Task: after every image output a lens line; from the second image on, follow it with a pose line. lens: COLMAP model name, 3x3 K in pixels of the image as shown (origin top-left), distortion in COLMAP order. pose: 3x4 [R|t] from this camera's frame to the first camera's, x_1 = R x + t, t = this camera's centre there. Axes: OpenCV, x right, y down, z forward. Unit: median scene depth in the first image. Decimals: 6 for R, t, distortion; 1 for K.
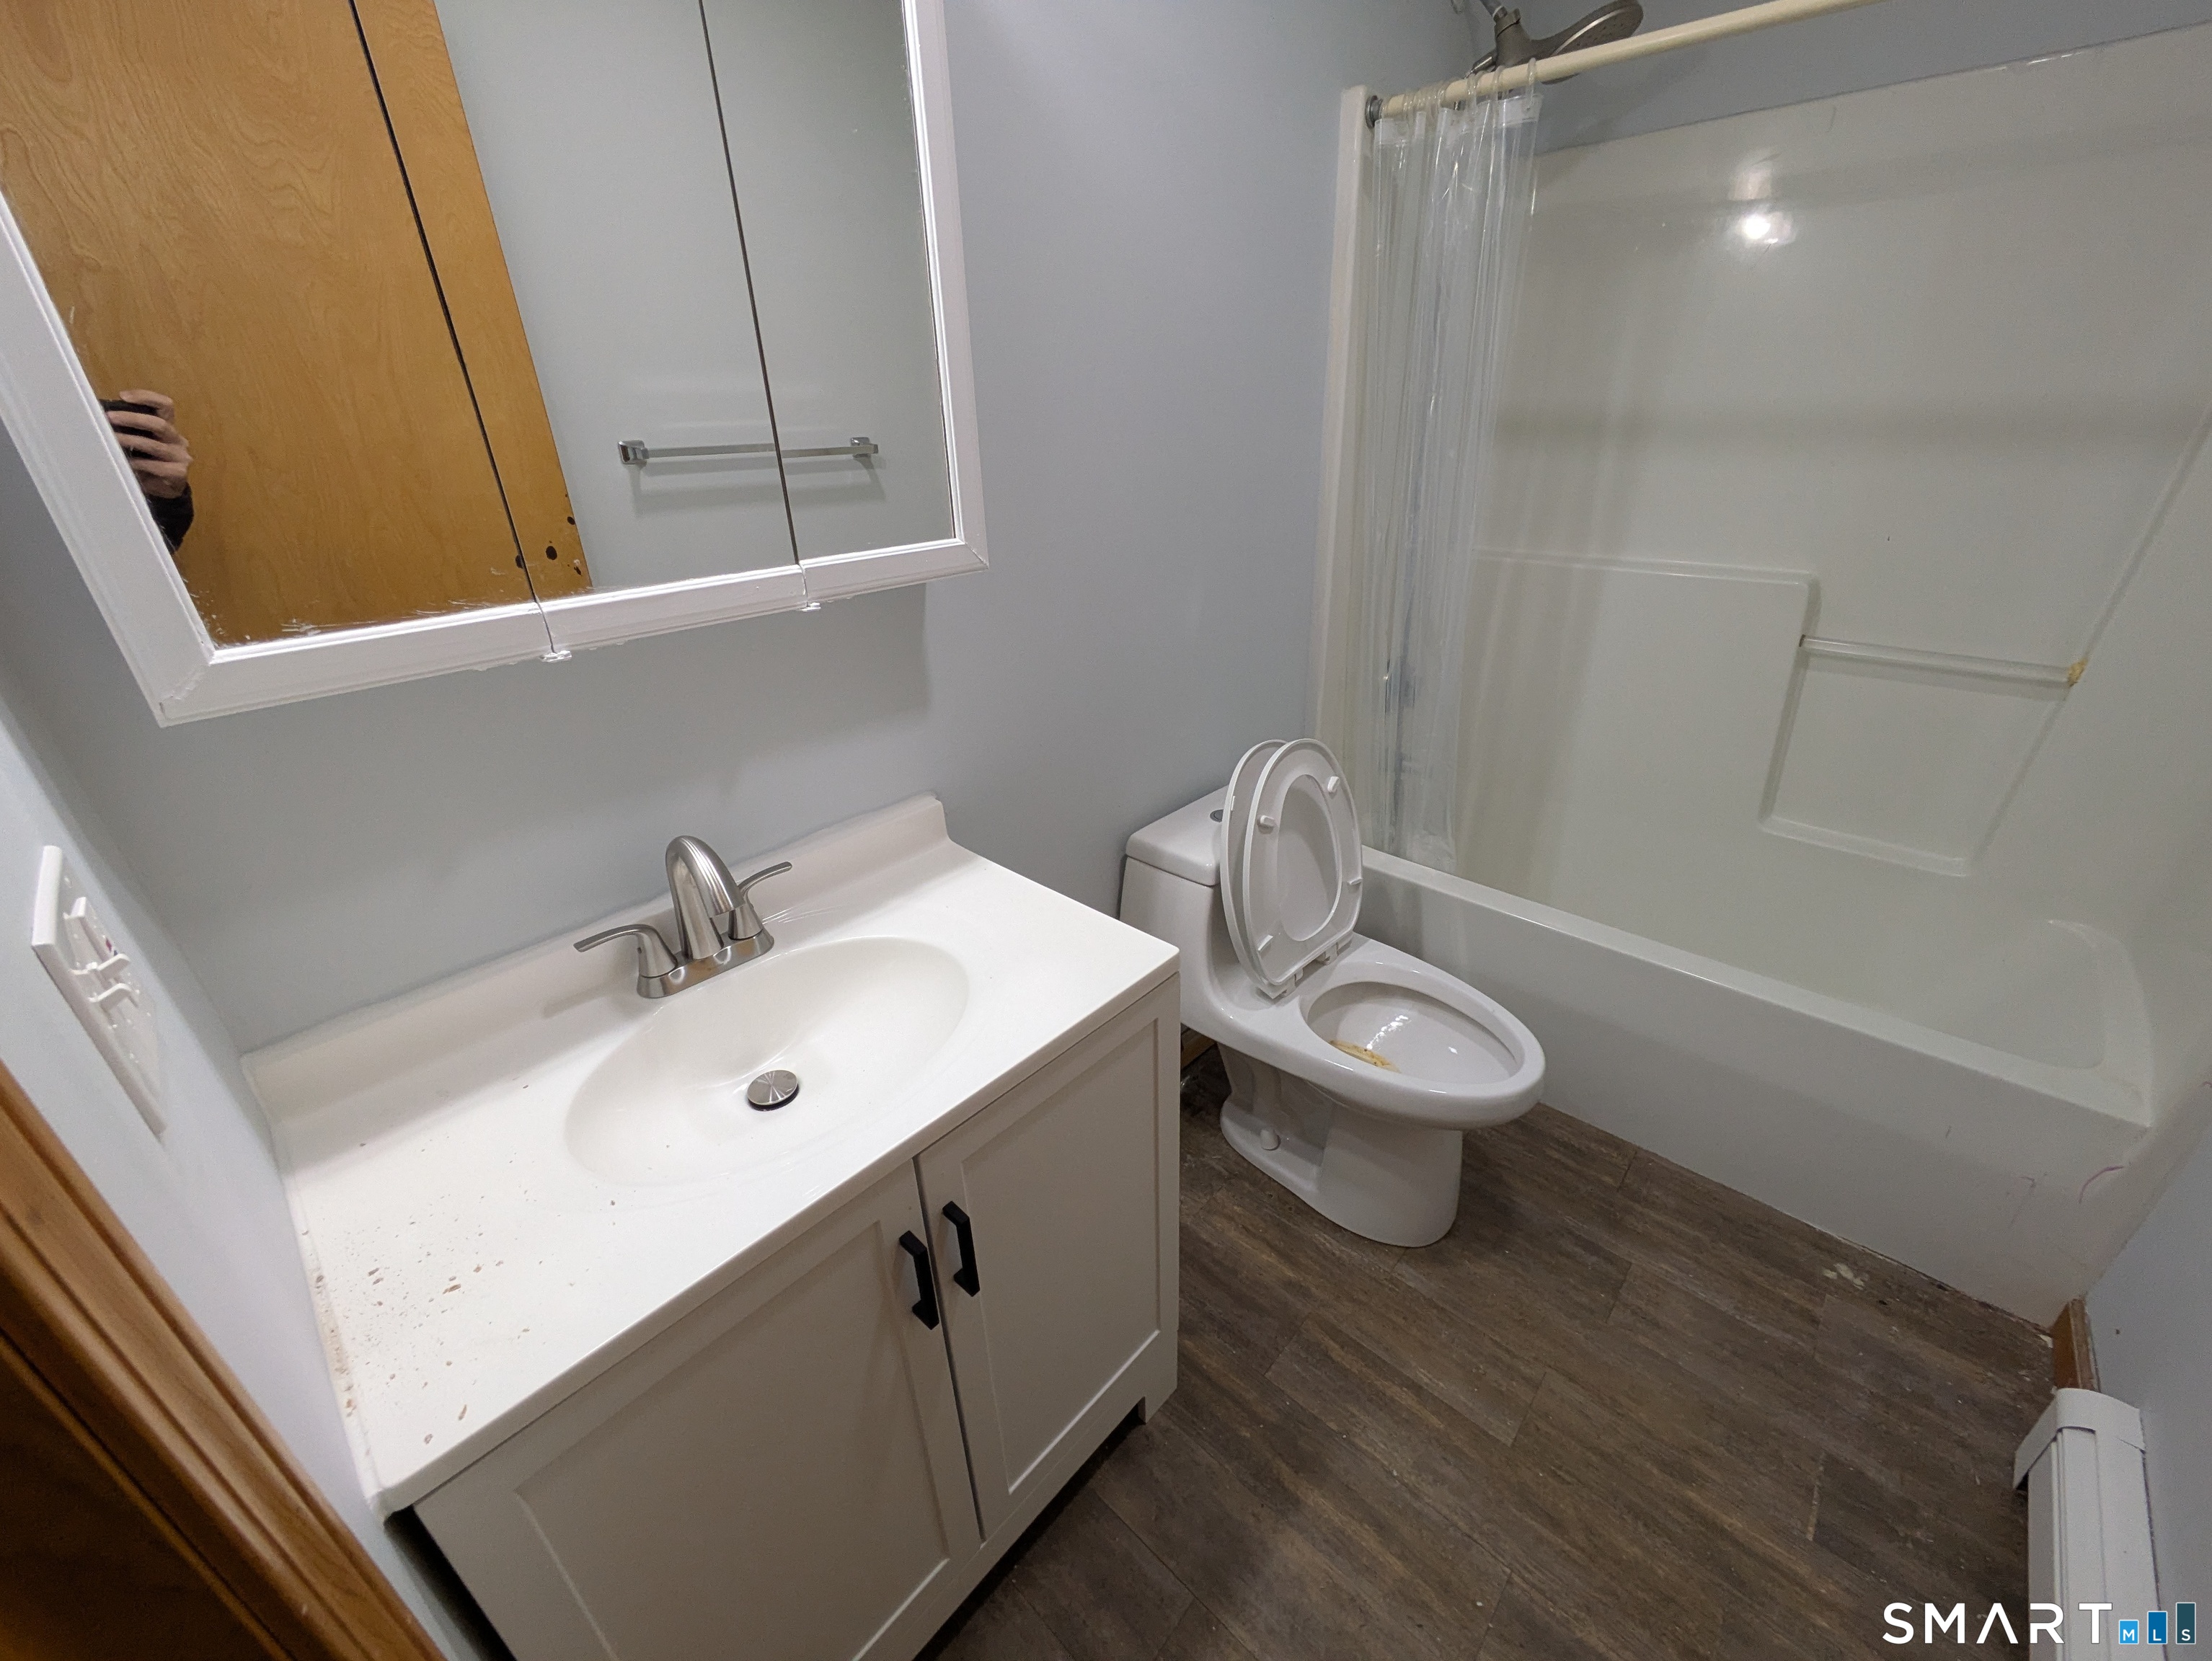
lens RADIAL K [[883.1, 0, 1112.9], [0, 883.1, 827.3], [0, 0, 1]] dist [-0.002241, 0.004897]
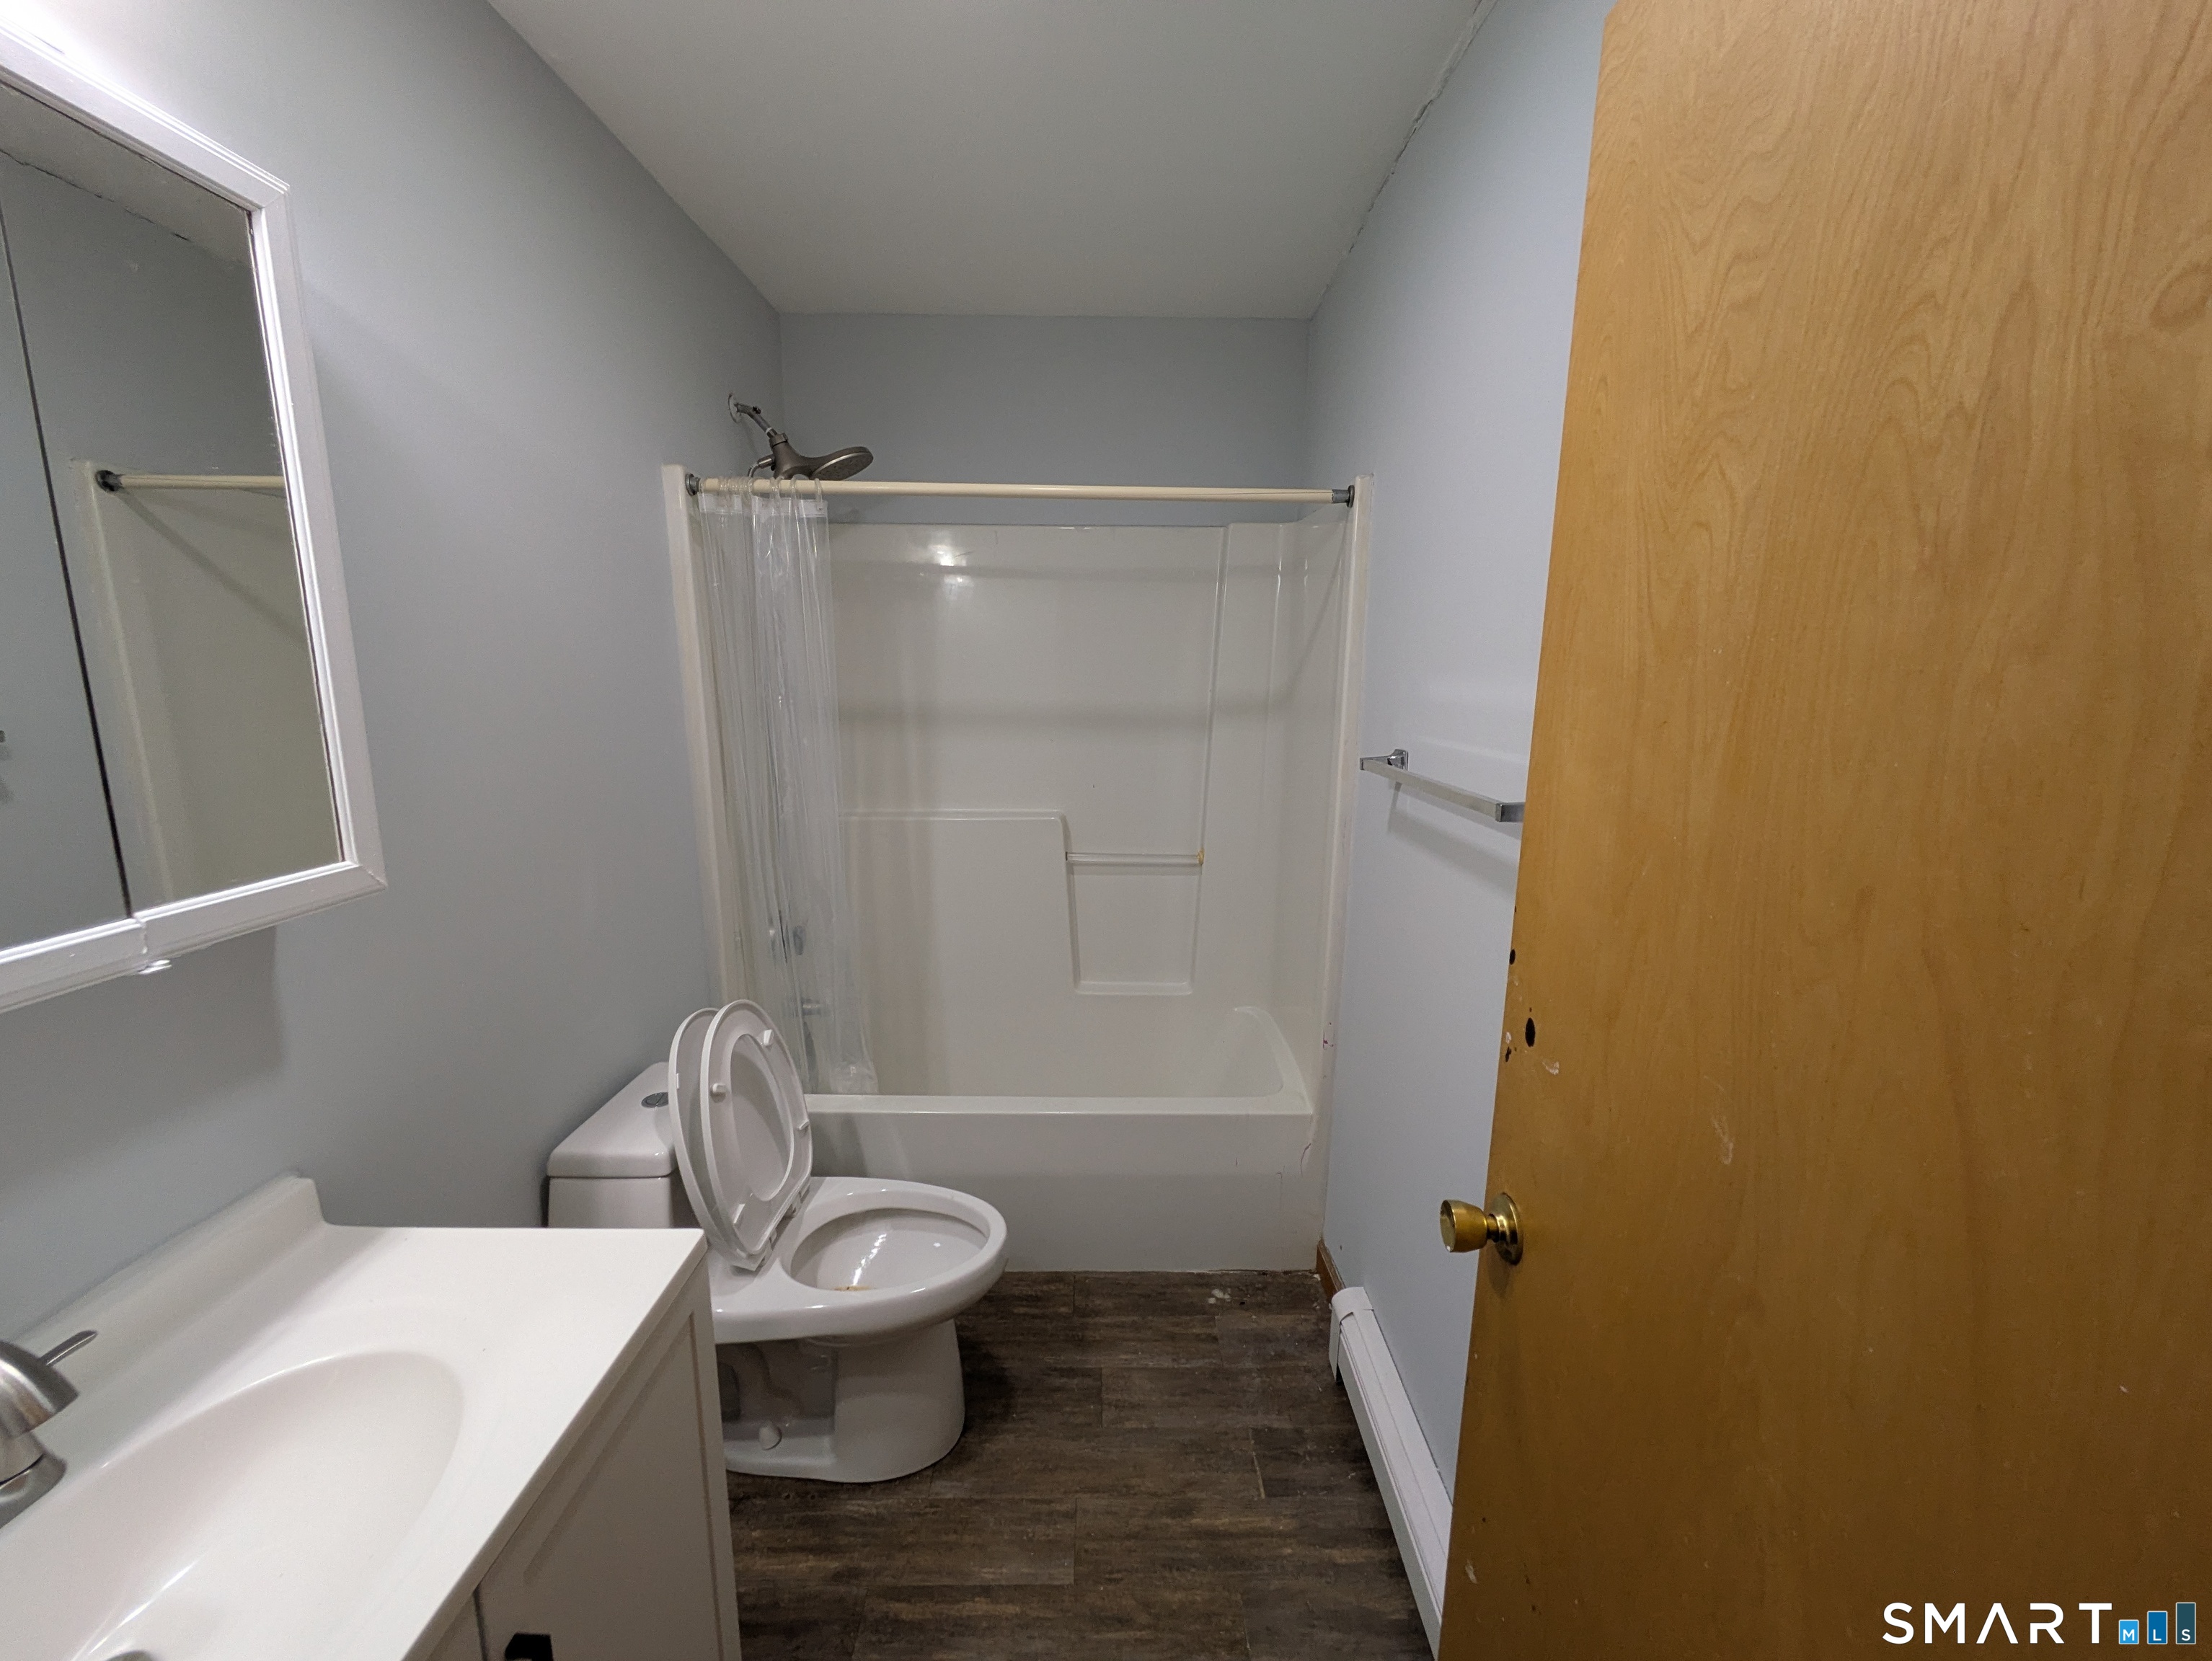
lens RADIAL K [[880.5, 0, 1110.4], [0, 880.5, 830.5], [0, 0, 1]] dist [-0.001531, 0.000364]
pose [[0.731892, -0.094074, 0.674896, -0.147936], [0.271303, 0.948768, -0.161967, -0.002566], [-0.625083, 0.301644, 0.719918, -0.092870]]
